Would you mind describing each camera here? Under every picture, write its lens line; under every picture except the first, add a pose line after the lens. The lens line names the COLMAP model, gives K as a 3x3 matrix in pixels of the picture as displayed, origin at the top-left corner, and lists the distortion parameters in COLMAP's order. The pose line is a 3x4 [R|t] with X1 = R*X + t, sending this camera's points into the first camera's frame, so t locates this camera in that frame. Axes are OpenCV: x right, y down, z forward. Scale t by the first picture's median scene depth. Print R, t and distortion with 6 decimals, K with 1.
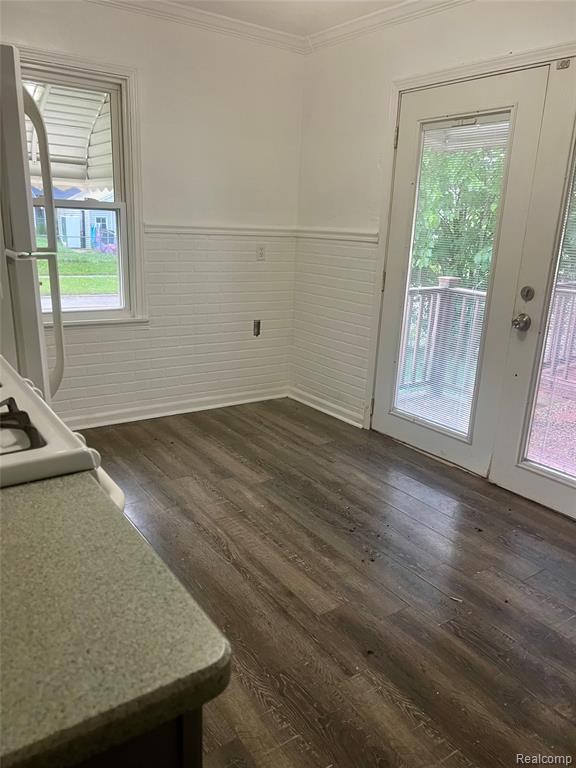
lens RADIAL K [[575.8, 0, 287.4], [0, 575.8, 385.0], [0, 0, 1]] dist [0.029646, -0.040748]
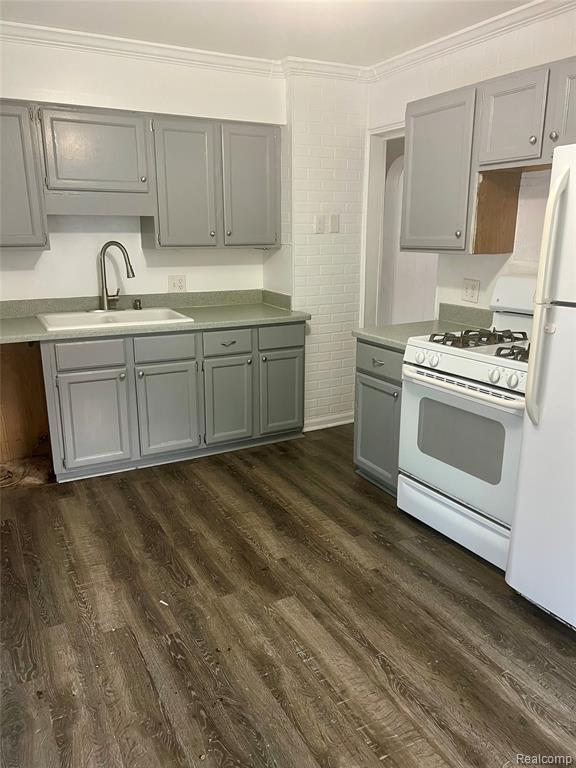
lens RADIAL K [[575.8, 0, 287.4], [0, 575.8, 388.2], [0, 0, 1]] dist [0.029646, -0.040748]
pose [[-0.992882, -0.061508, 0.101986, -0.022713], [-0.000044, 0.856504, 0.516140, -0.495934], [-0.119098, 0.512462, -0.850411, 1.556417]]
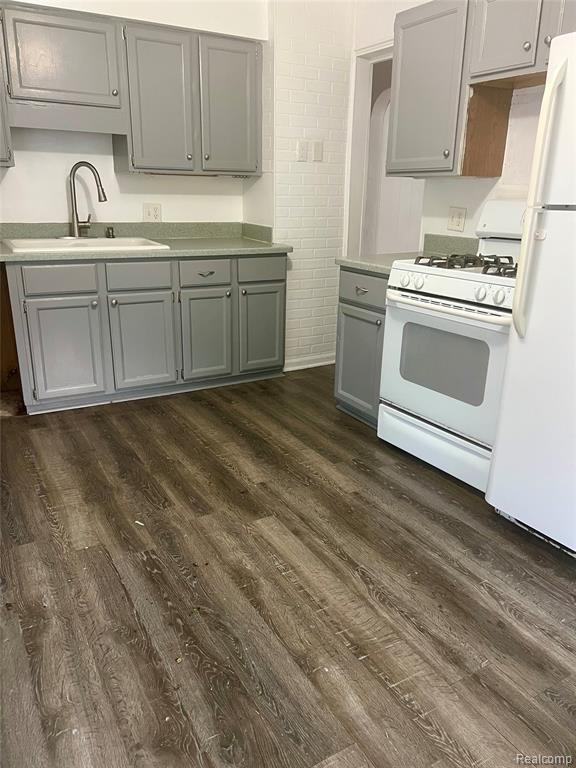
lens RADIAL K [[575.8, 0, 293.6], [0, 575.8, 389.3], [0, 0, 1]] dist [0.029646, -0.040748]
pose [[-0.995873, -0.074195, 0.052276, -0.024035], [-0.031148, 0.820374, 0.570978, -0.409602], [-0.085250, 0.566993, -0.819299, 1.569265]]
